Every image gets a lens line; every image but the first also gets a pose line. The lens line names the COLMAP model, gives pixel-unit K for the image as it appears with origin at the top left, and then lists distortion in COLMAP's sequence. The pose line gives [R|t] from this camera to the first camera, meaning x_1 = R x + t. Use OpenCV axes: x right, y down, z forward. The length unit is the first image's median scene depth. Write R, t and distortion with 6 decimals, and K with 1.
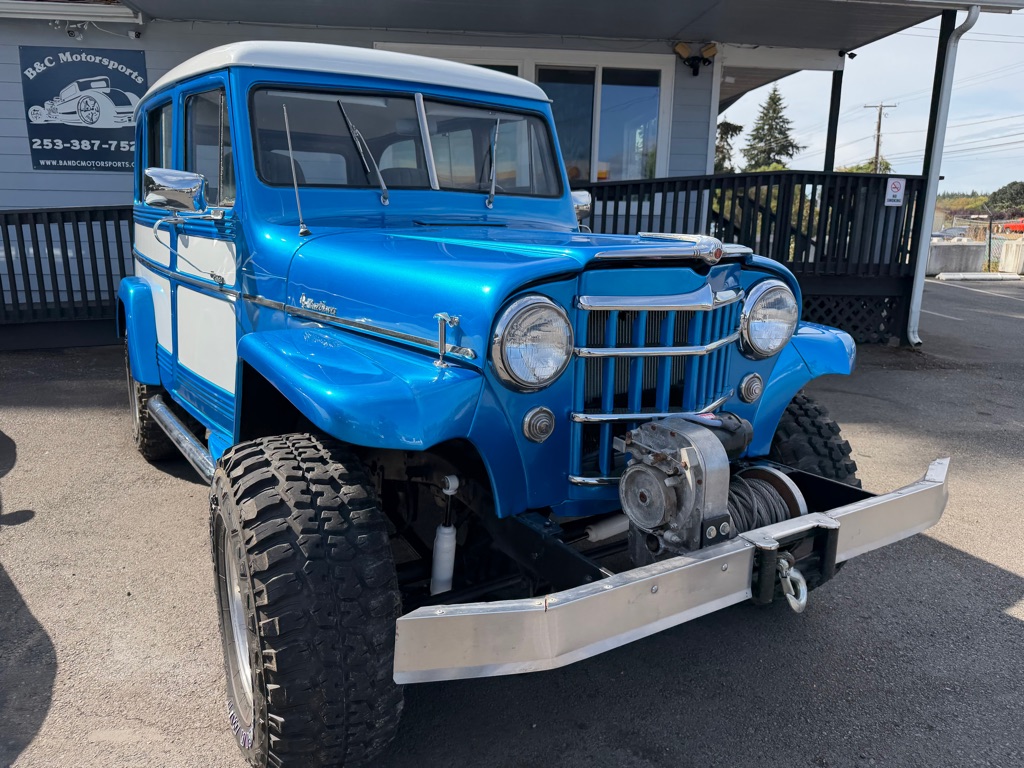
lens RADIAL K [[724.5, 0, 516.9], [0, 724.5, 392.7], [0, 0, 1]] dist [0.015424, -0.022511]
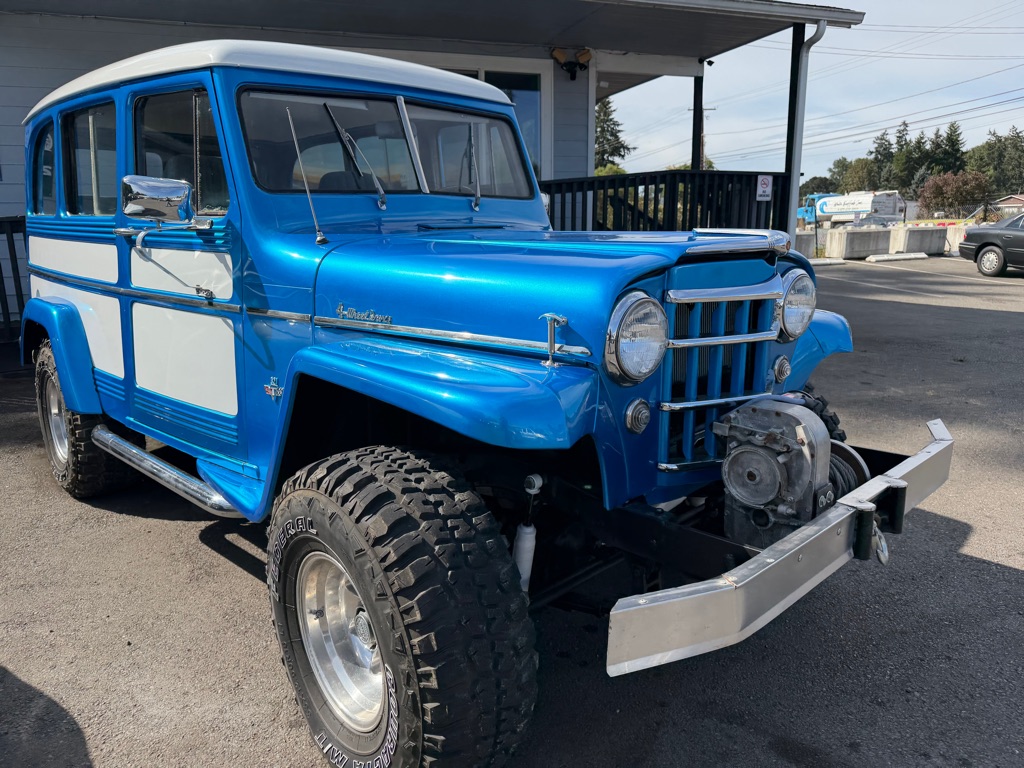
lens RADIAL K [[724.5, 0, 517.2], [0, 724.5, 386.1], [0, 0, 1]] dist [0.015424, -0.022511]
pose [[0.978064, -0.071108, 0.195794, -0.217612], [0.073137, 0.997317, -0.003143, -0.005387], [-0.195046, 0.017394, 0.980640, 0.009824]]
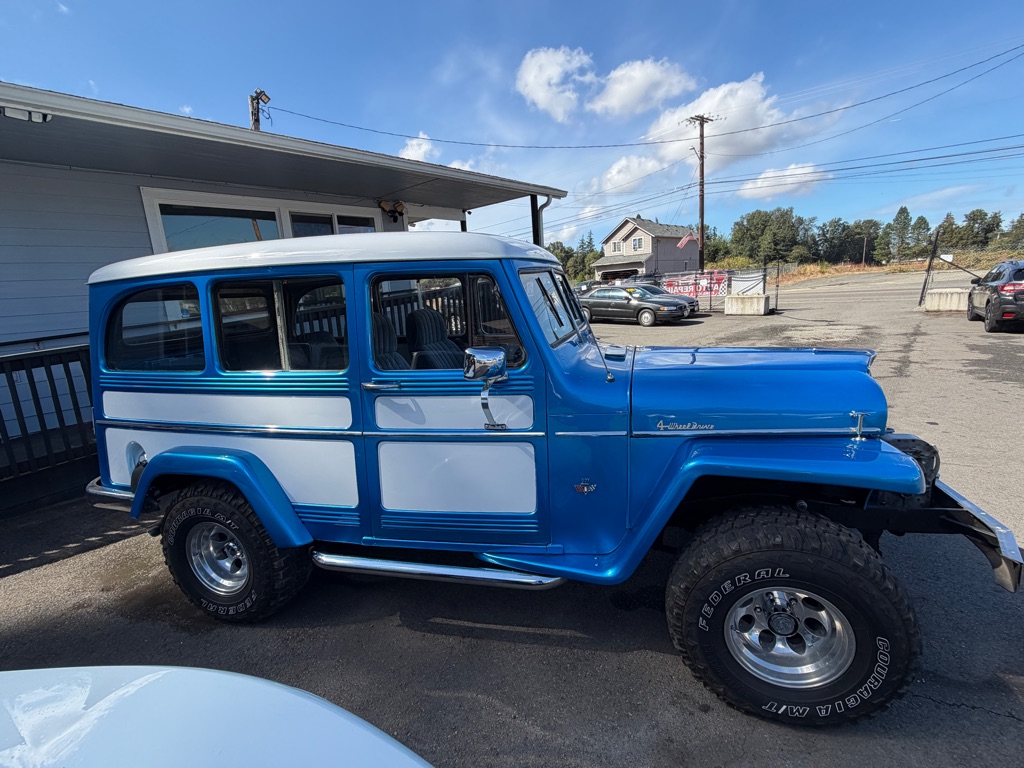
lens RADIAL K [[465.0, 0, 512.9], [0, 465.0, 387.0], [0, 0, 1]] dist [-0.004210, -0.000223]
pose [[0.735753, -0.203571, 0.645931, -0.911770], [0.229780, 0.972217, 0.044671, -0.259397], [-0.637078, 0.115555, 0.762088, 0.399513]]
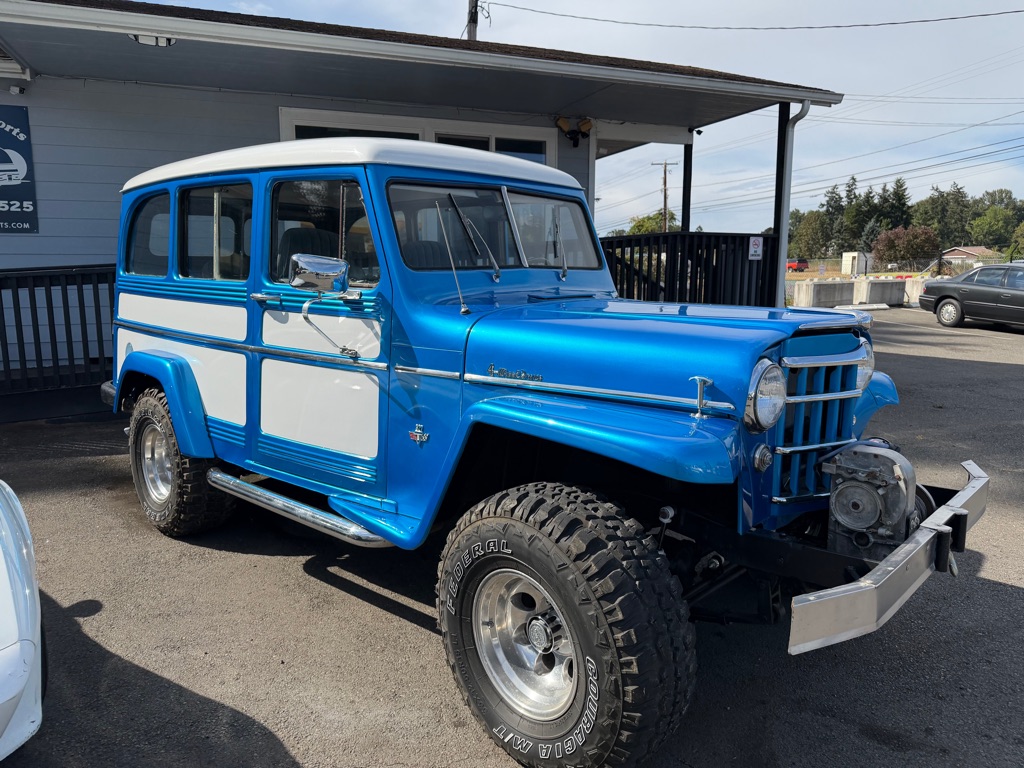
lens RADIAL K [[724.5, 0, 516.7], [0, 724.5, 381.8], [0, 0, 1]] dist [0.015424, -0.022511]
pose [[0.967249, -0.055197, 0.247757, -0.453696], [0.073454, 0.995175, -0.065054, -0.025481], [-0.242971, 0.081122, 0.966636, -0.103789]]
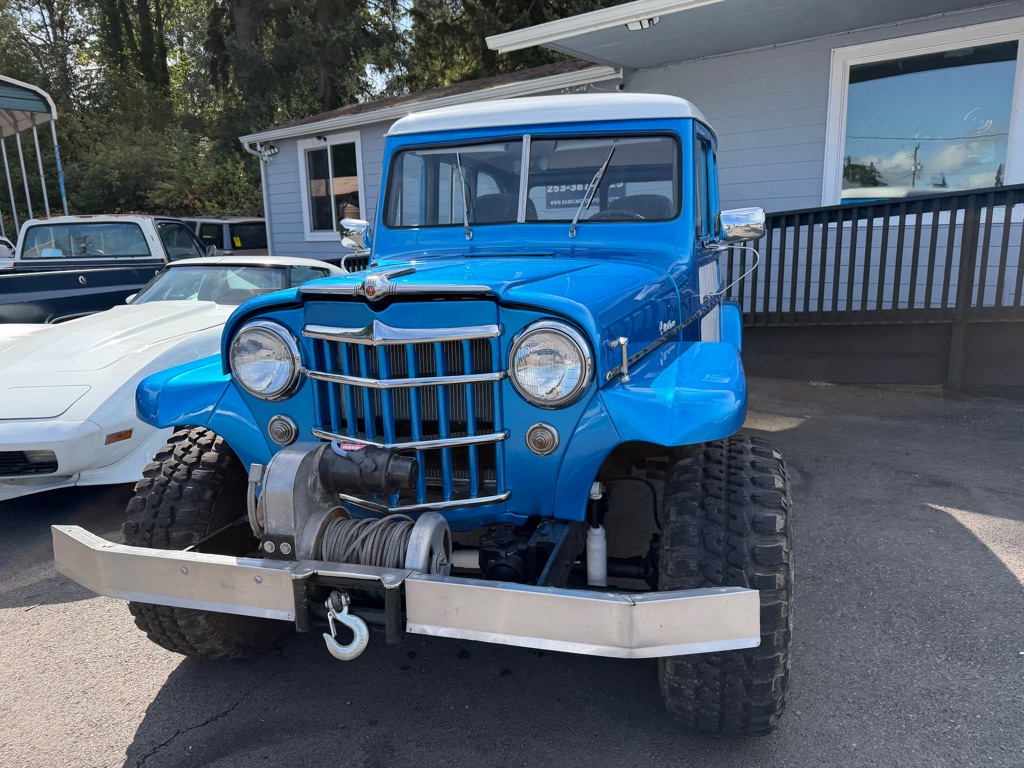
lens RADIAL K [[724.5, 0, 516.6], [0, 724.5, 390.1], [0, 0, 1]] dist [0.015424, -0.022511]
pose [[0.694192, 0.118213, -0.710016, 0.726594], [-0.135790, 0.990217, 0.032102, -0.071781], [0.706865, 0.074128, 0.703453, 0.273775]]
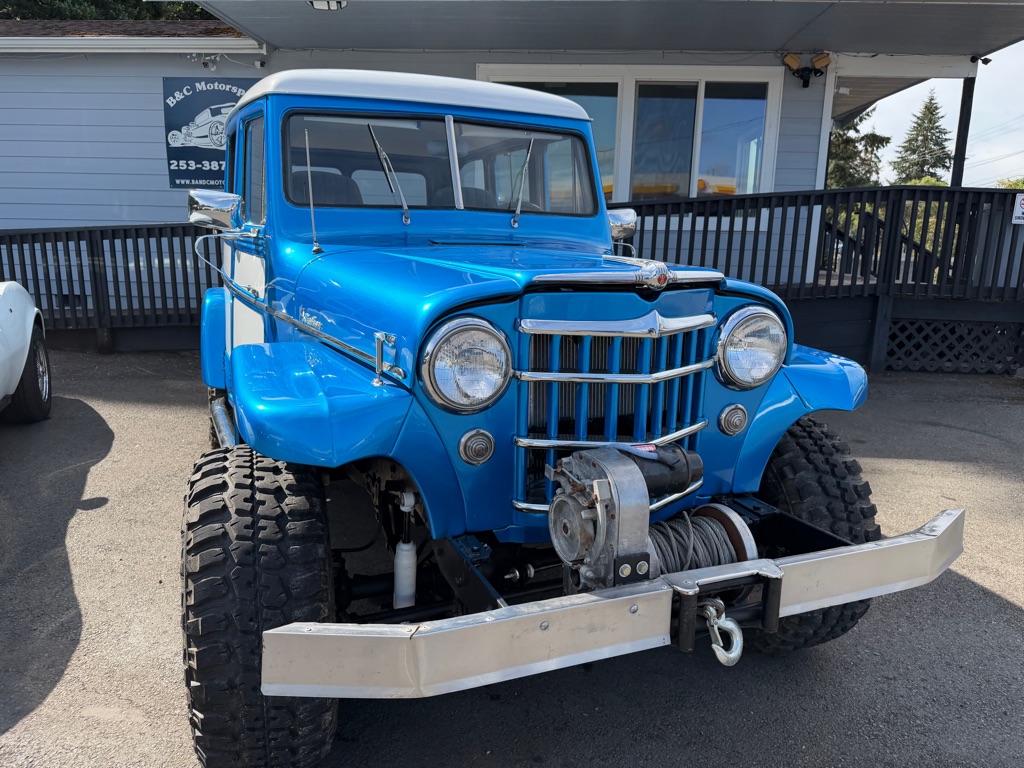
lens RADIAL K [[724.5, 0, 516.7], [0, 724.5, 391.0], [0, 0, 1]] dist [0.015424, -0.022511]
pose [[0.984833, 0.042191, -0.168300, 0.159084], [-0.045791, 0.998797, -0.017563, -0.011551], [0.167356, 0.025003, 0.985579, 0.018955]]
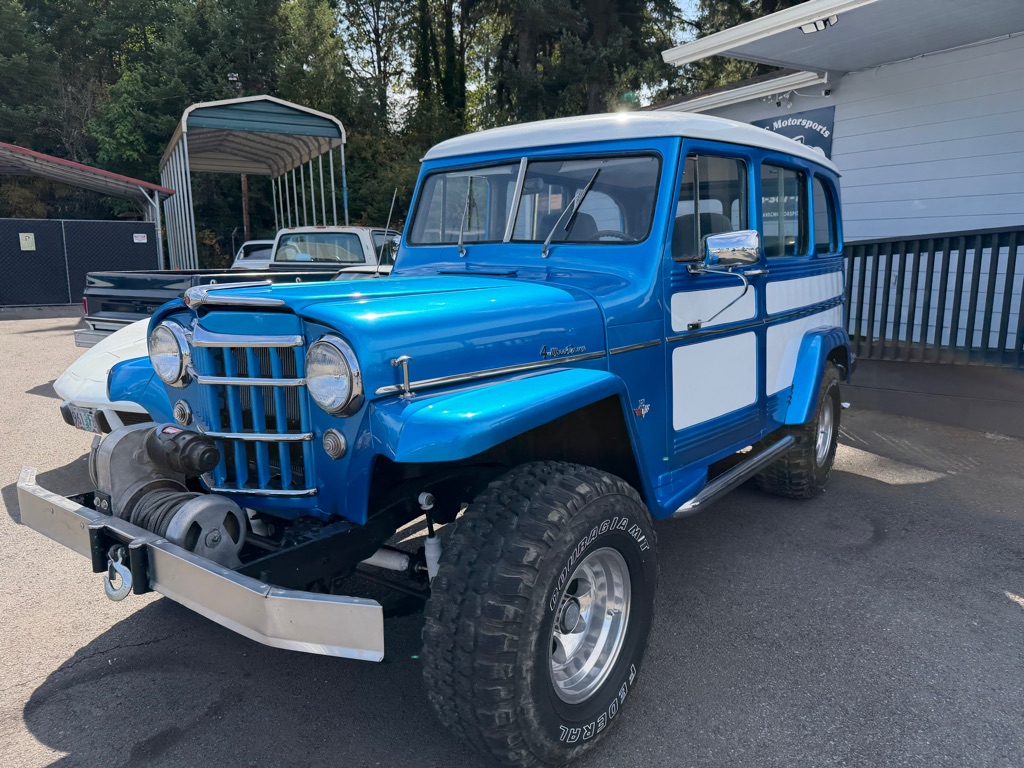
lens RADIAL K [[724.5, 0, 516.7], [0, 724.5, 390.2], [0, 0, 1]] dist [0.015424, -0.022511]
pose [[0.385151, 0.158981, -0.909056, 1.012299], [-0.209739, 0.974352, 0.081537, -0.163031], [0.898703, 0.159261, 0.408617, 0.638221]]
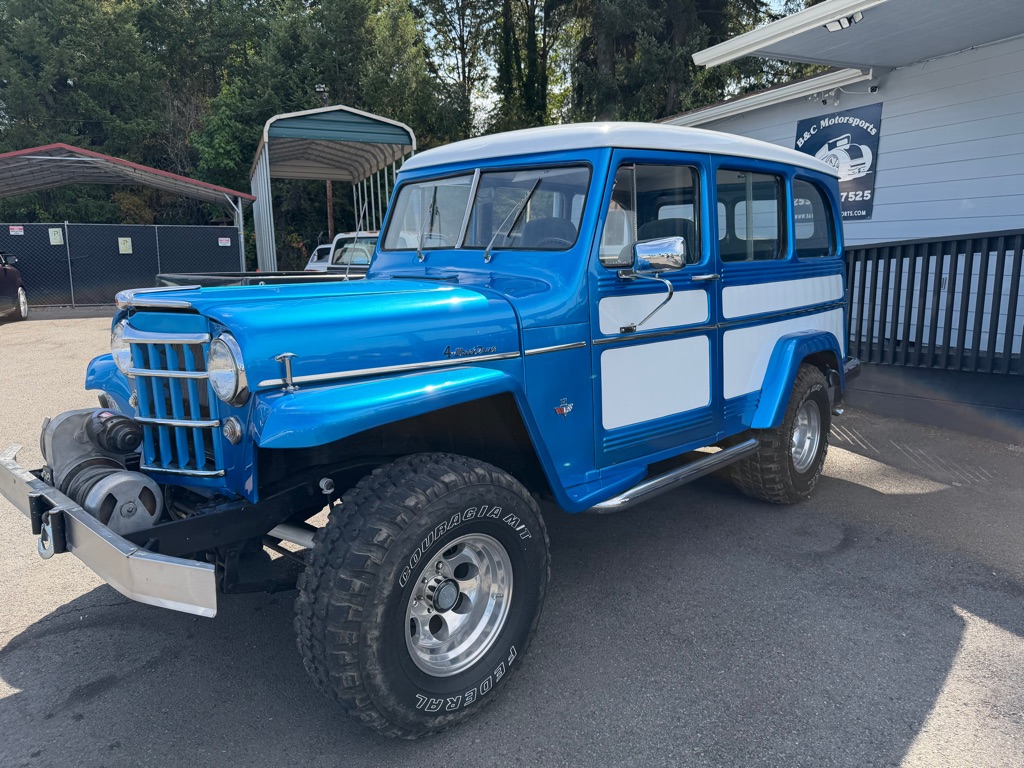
lens RADIAL K [[724.5, 0, 509.5], [0, 724.5, 384.6], [0, 0, 1]] dist [0.015424, -0.022511]
pose [[0.264538, 0.157591, -0.951412, 1.149548], [-0.218130, 0.970768, 0.100147, -0.215383], [0.939382, 0.181039, 0.291180, 0.832498]]
